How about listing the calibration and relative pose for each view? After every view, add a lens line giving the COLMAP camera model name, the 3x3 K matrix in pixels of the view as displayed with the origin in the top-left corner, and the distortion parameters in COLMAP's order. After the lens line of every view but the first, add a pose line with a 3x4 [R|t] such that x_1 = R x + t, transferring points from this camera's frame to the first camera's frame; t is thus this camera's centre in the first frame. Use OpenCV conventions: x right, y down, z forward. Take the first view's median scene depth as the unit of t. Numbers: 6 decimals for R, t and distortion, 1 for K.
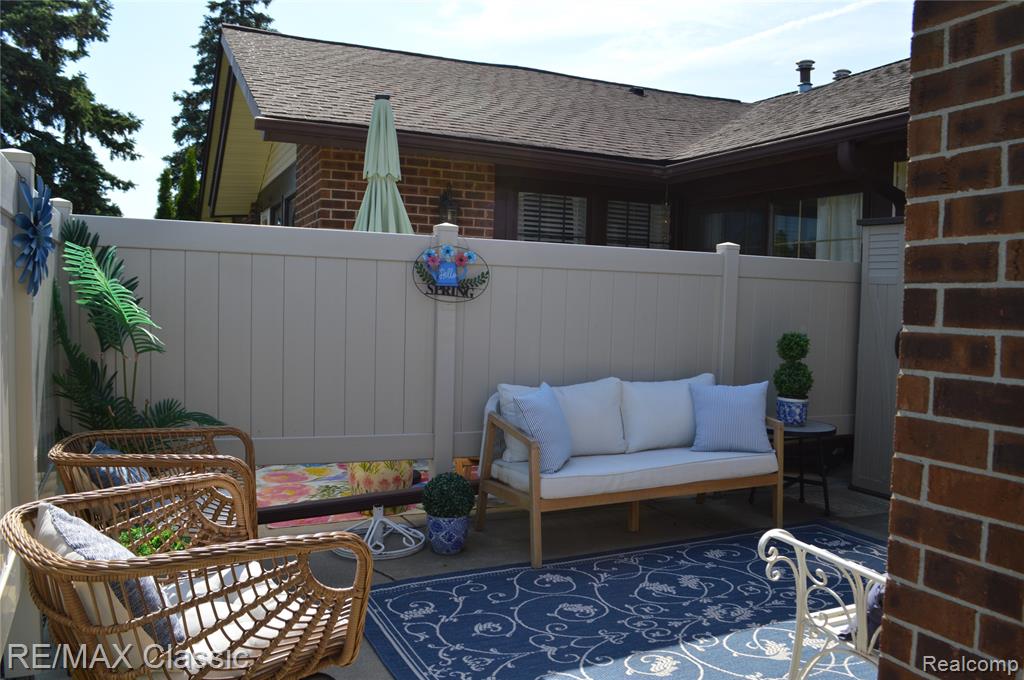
lens RADIAL K [[816.3, 0, 562.5], [0, 816.3, 351.2], [0, 0, 1]] dist [-0.088837, 0.012310]
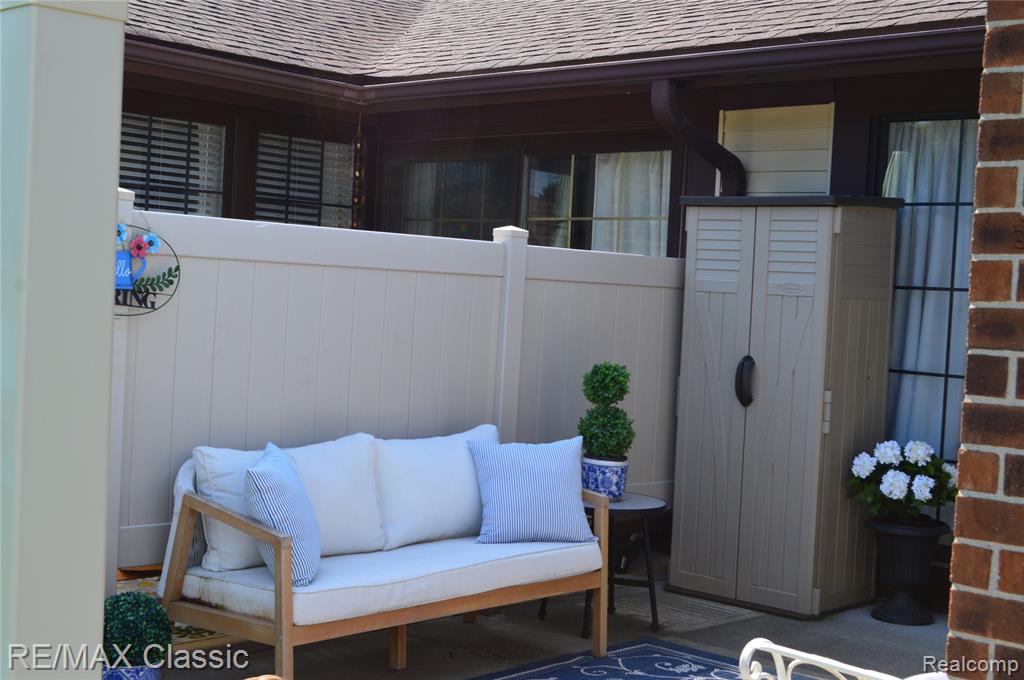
lens RADIAL K [[1467.8, 0, 508.8], [0, 1467.8, 340.9], [0, 0, 1]] dist [-0.044826, 0.000000]
pose [[0.935910, 0.010237, 0.352091, -0.251568], [-0.005654, 0.999885, -0.014041, -0.026750], [-0.352195, 0.011151, 0.935860, -0.138193]]
